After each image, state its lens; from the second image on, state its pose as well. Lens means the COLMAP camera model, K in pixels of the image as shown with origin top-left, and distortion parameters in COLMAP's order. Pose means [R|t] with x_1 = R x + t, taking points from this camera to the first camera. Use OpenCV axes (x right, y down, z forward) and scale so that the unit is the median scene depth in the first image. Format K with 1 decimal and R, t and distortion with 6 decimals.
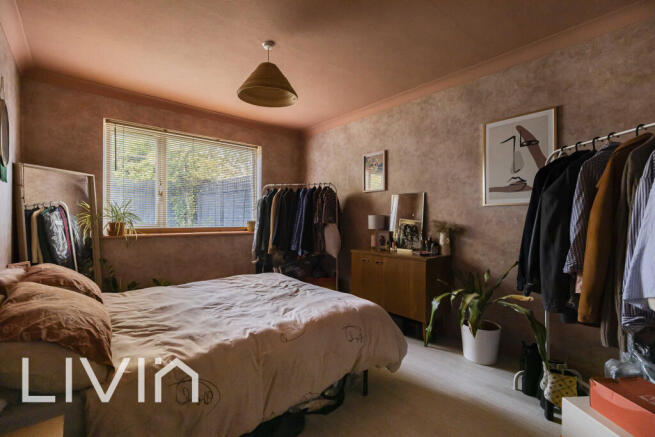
lens RADIAL K [[295.3, 0, 328.6], [0, 295.3, 219.2], [0, 0, 1]] dist [0.002334, 0.000185]
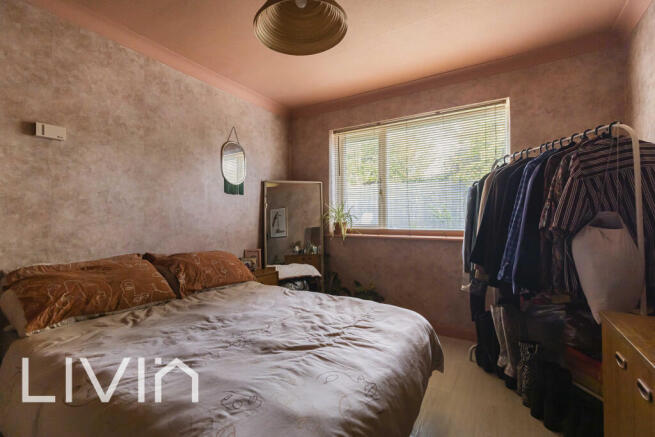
lens RADIAL K [[295.3, 0, 328.0], [0, 295.3, 218.6], [0, 0, 1]] dist [0.002334, 0.000185]
pose [[0.298796, -0.010969, -0.954254, 0.295322], [-0.000434, 0.999932, -0.011630, 0.007829], [0.954317, 0.003889, 0.298771, 0.606819]]
